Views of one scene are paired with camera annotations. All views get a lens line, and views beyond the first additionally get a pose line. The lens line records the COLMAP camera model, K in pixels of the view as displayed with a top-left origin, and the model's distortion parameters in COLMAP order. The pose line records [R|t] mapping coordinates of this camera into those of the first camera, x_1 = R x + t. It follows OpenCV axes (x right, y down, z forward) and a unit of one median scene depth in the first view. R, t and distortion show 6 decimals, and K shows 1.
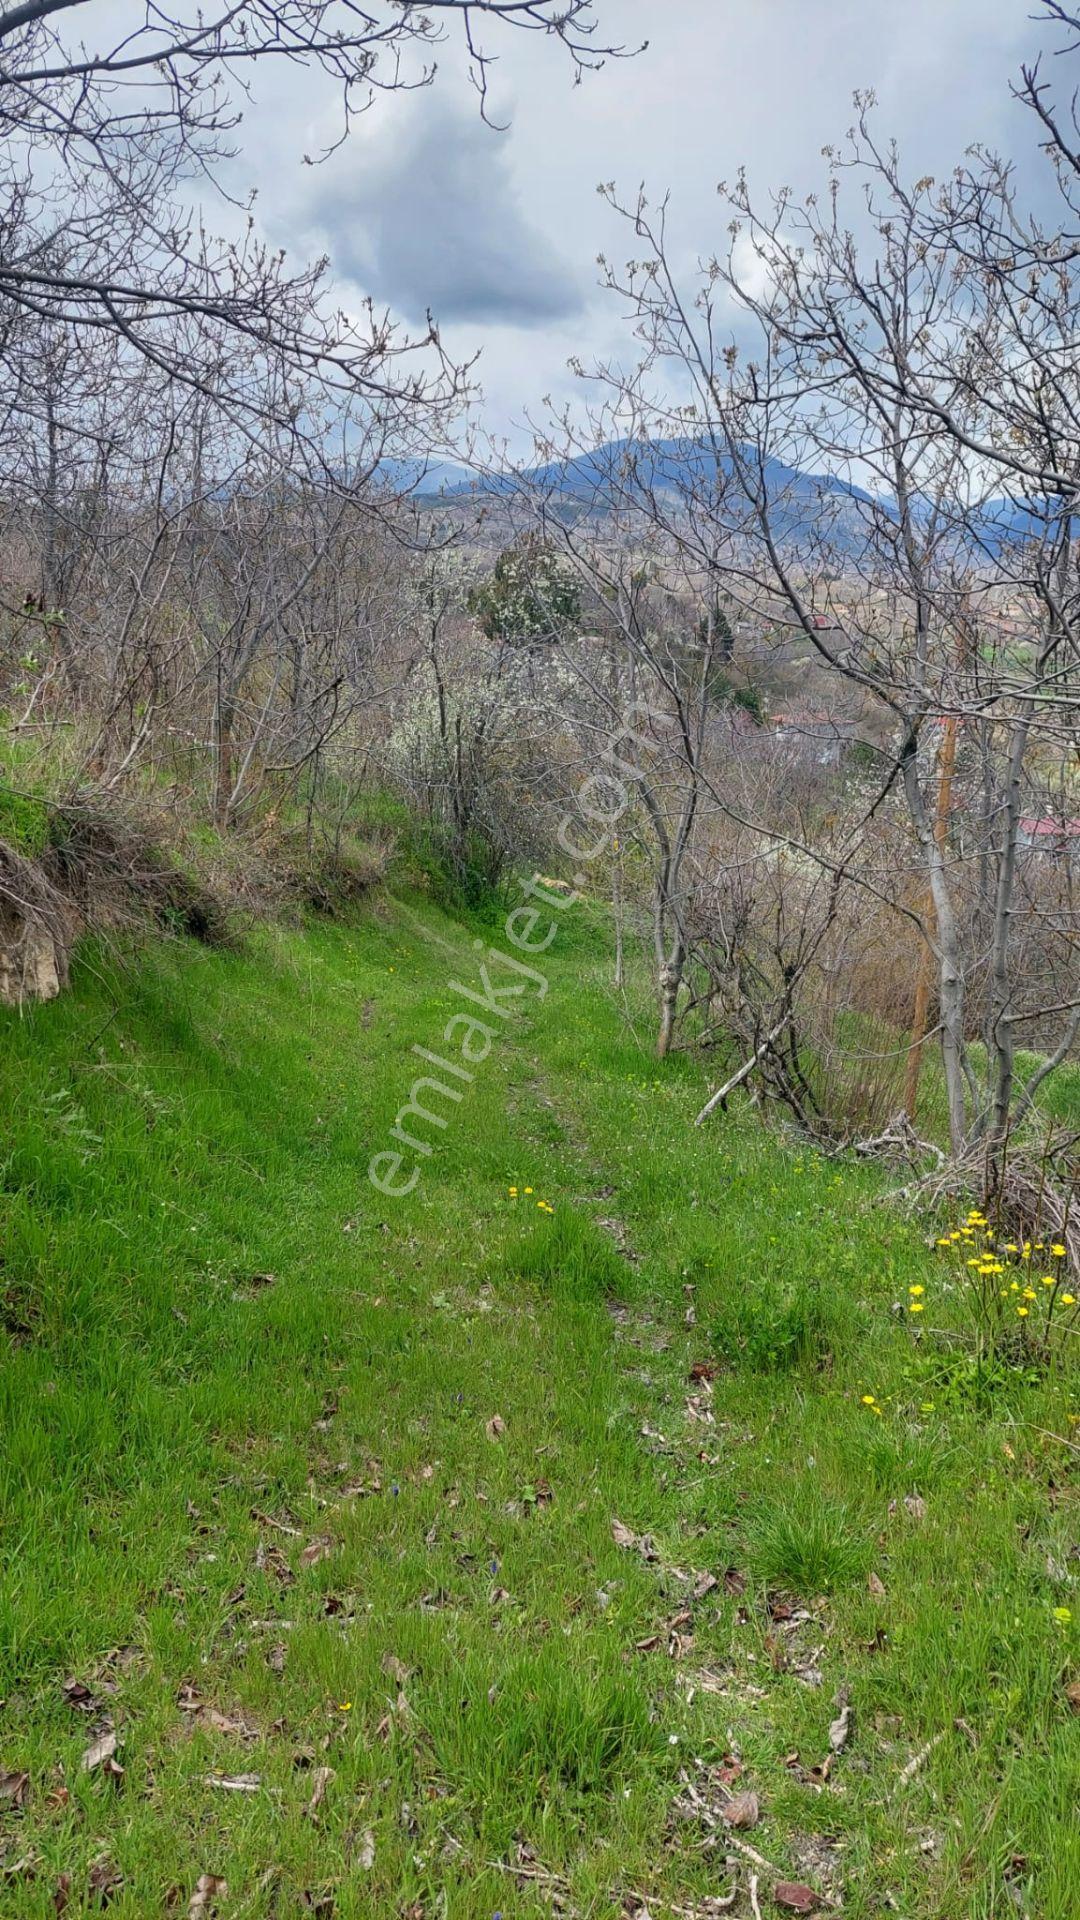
lens RADIAL K [[1373.4, 0, 507.3], [0, 1373.4, 978.4], [0, 0, 1]] dist [0.078395, -0.072210]
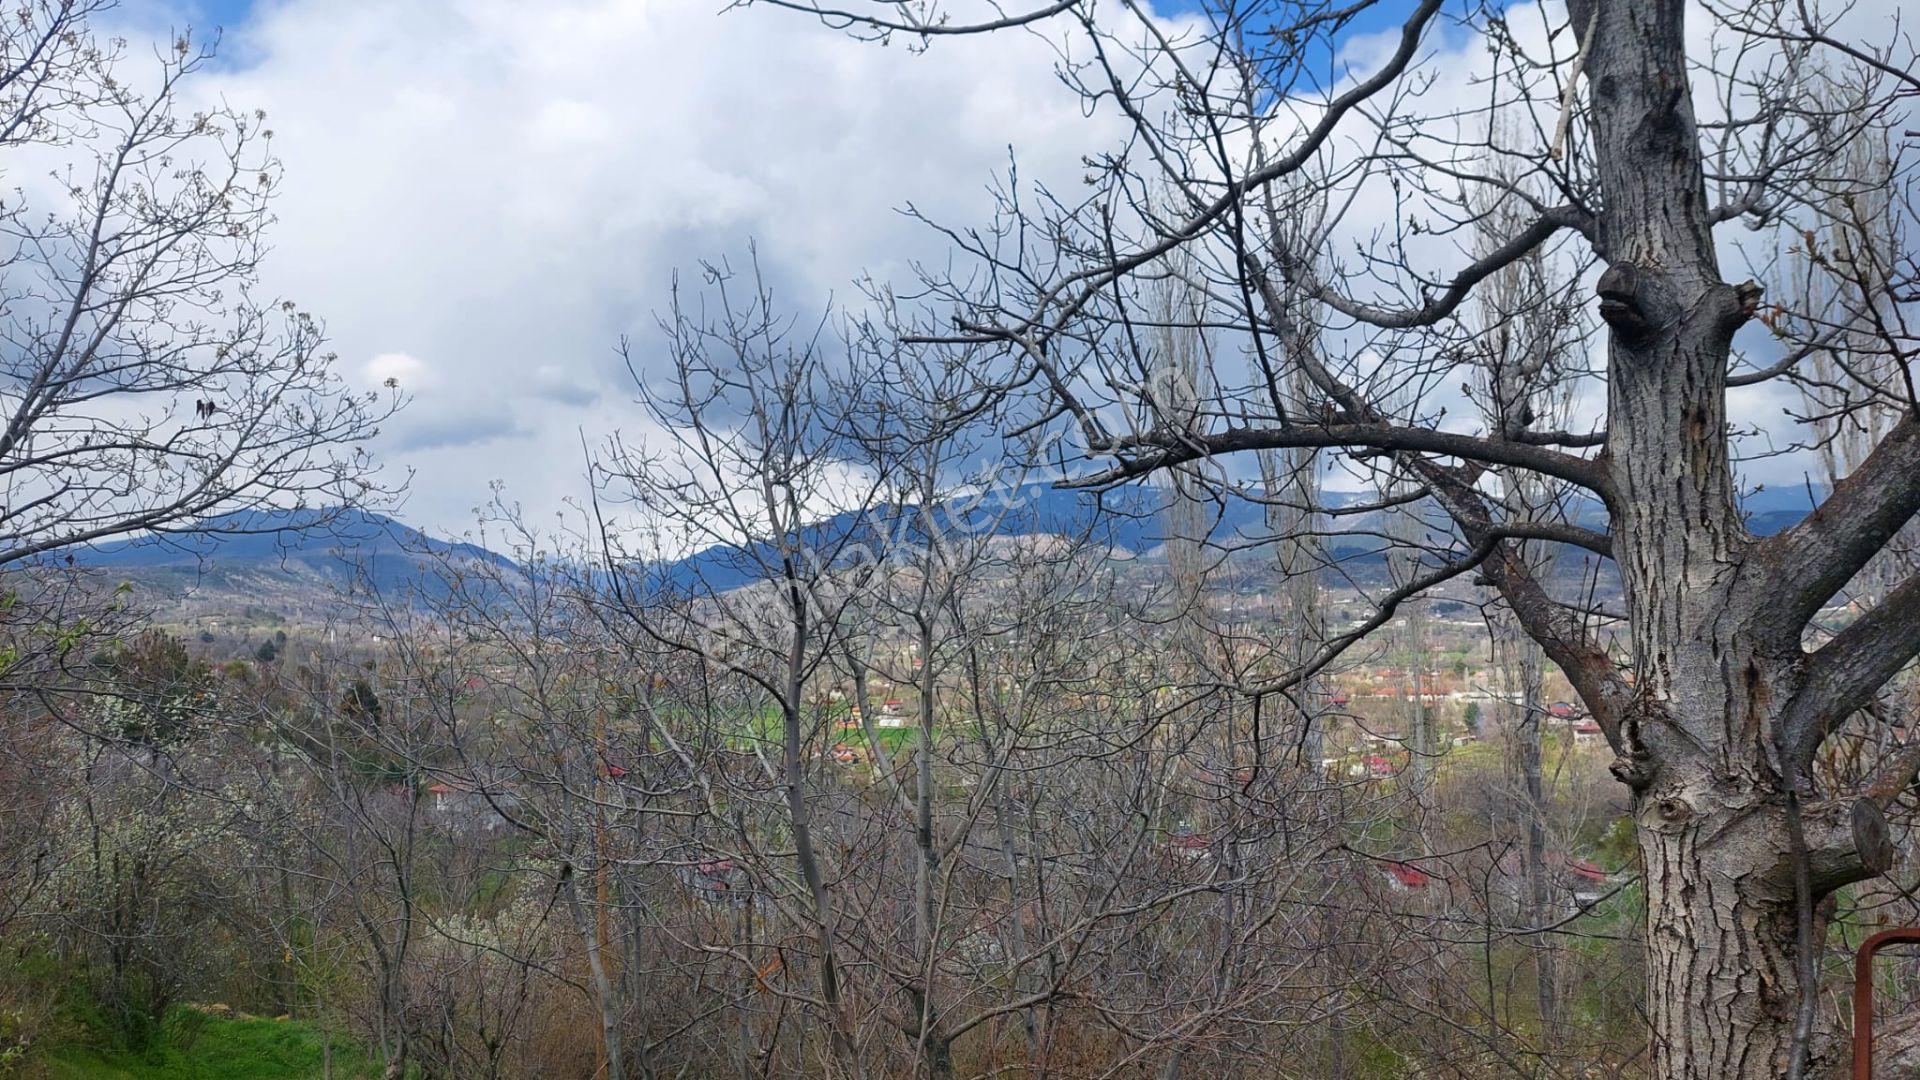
lens RADIAL K [[1373.4, 0, 956.7], [0, 1373.4, 537.6], [0, 0, 1]] dist [0.078395, -0.072210]
pose [[0.850544, -0.004202, 0.525886, -0.106457], [0.185139, 0.938347, -0.291938, 0.009136], [-0.492237, 0.345669, 0.798884, -0.409529]]
